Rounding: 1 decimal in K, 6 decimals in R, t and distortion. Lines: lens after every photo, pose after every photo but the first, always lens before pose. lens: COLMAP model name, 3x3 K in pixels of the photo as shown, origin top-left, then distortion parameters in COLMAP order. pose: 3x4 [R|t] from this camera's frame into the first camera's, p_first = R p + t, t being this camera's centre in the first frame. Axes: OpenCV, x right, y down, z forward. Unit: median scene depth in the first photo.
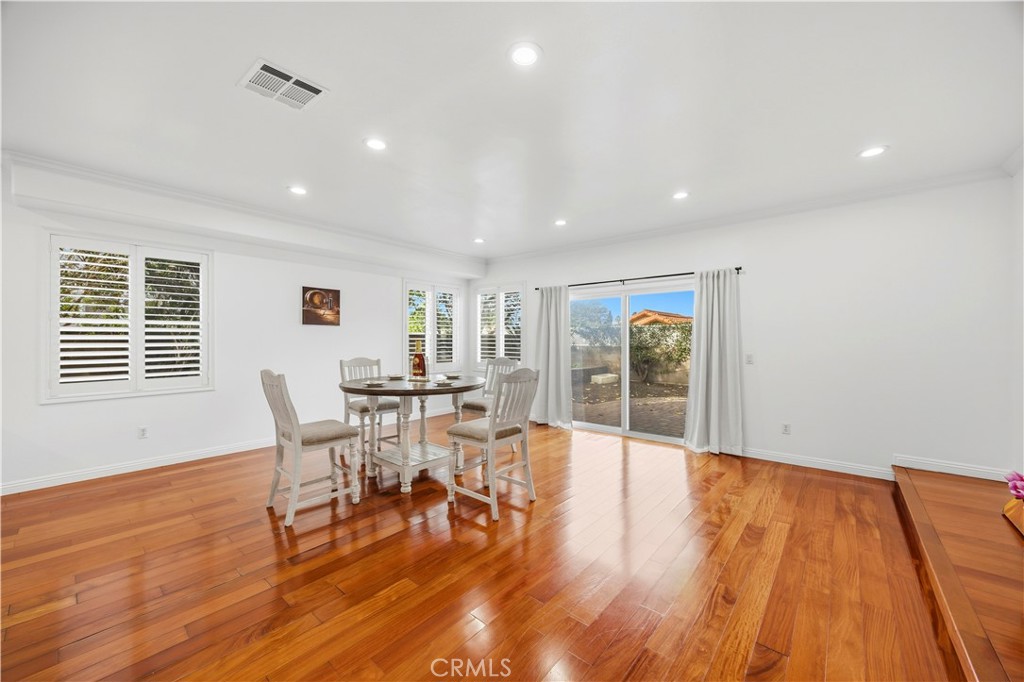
lens RADIAL K [[390.4, 0, 519.7], [0, 390.4, 342.7], [0, 0, 1]] dist [-0.005889, 0.000481]
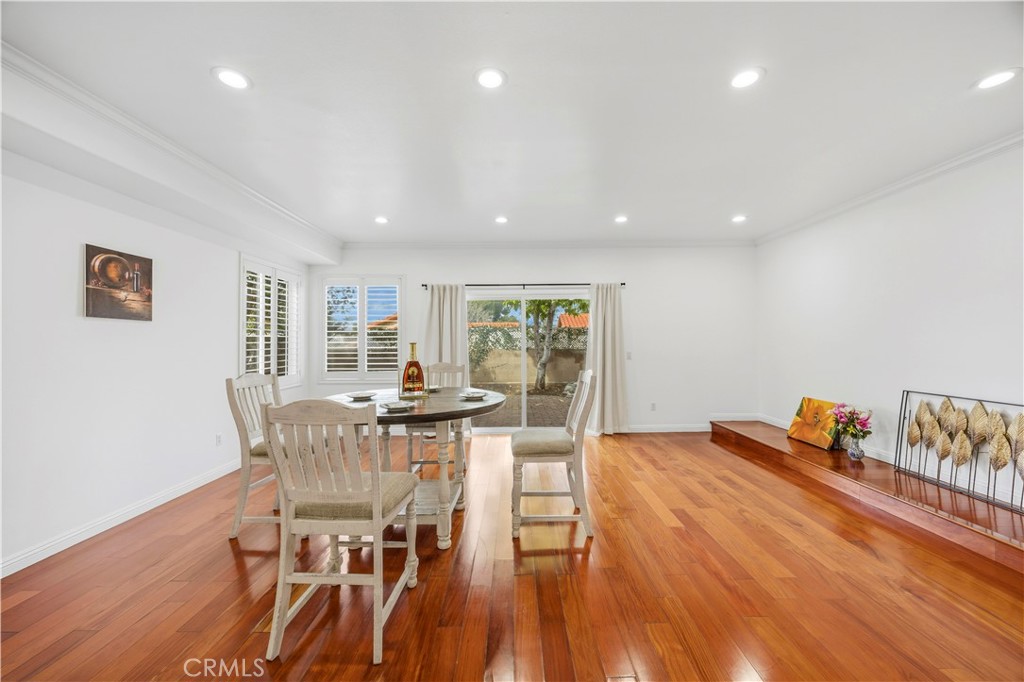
lens RADIAL K [[390.4, 0, 517.0], [0, 390.4, 339.2], [0, 0, 1]] dist [-0.005889, 0.000481]
pose [[0.760753, -0.003644, 0.649031, -0.438230], [0.016036, 0.999784, -0.013184, -0.000713], [-0.648843, 0.020438, 0.760648, 0.223292]]
